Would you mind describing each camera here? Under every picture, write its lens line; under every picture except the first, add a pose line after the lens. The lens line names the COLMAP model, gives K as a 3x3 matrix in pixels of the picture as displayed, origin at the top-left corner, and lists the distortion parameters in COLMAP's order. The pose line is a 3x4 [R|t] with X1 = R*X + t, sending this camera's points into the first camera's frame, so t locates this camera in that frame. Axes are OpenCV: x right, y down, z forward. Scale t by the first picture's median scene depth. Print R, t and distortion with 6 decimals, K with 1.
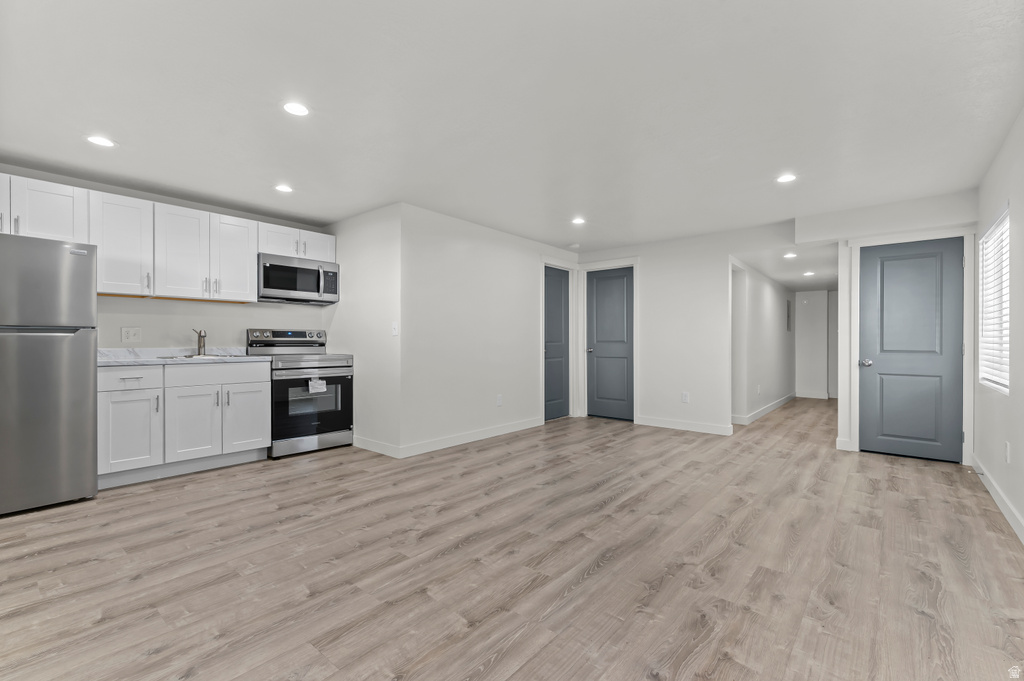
lens RADIAL K [[445.6, 0, 518.1], [0, 445.6, 345.2], [0, 0, 1]] dist [0.000274, 0.000196]
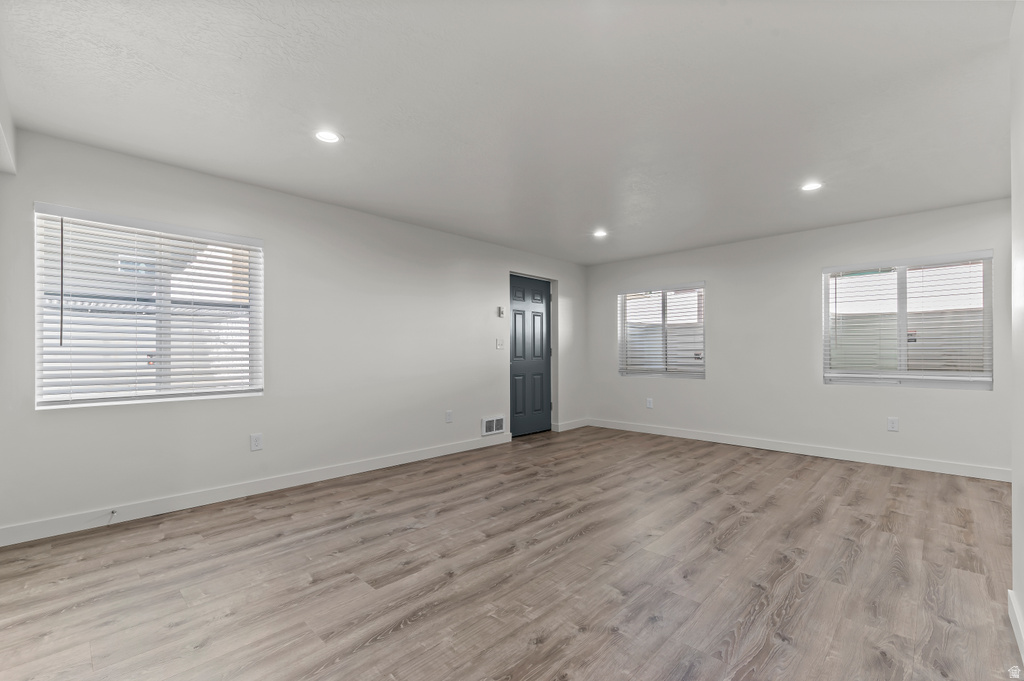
lens RADIAL K [[439.0, 0, 515.1], [0, 439.0, 351.8], [0, 0, 1]] dist [0.000664, -0.000038]
pose [[-0.997357, 0.000095, 0.072663, 0.266342], [0.000342, 0.999994, 0.003385, -0.014347], [-0.072662, 0.003401, -0.997351, 1.989692]]
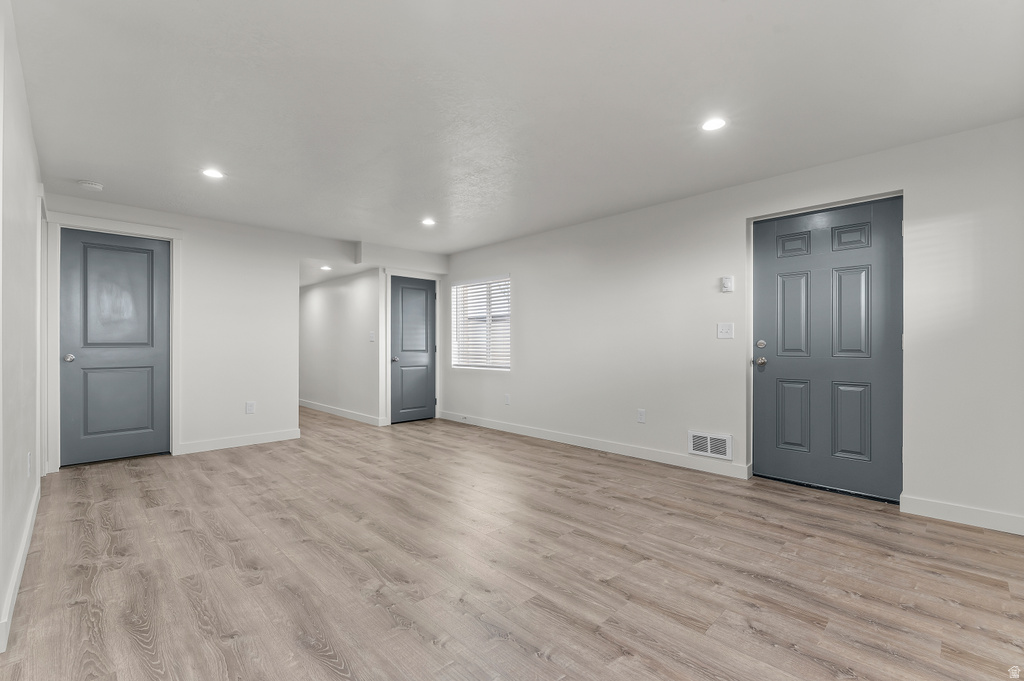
lens RADIAL K [[445.6, 0, 518.1], [0, 445.6, 345.2], [0, 0, 1]] dist [0.000274, 0.000196]
pose [[0.091836, -0.003156, 0.995769, -0.817924], [0.008054, 0.999965, 0.002426, -0.007706], [-0.995742, 0.007797, 0.091859, 0.704876]]
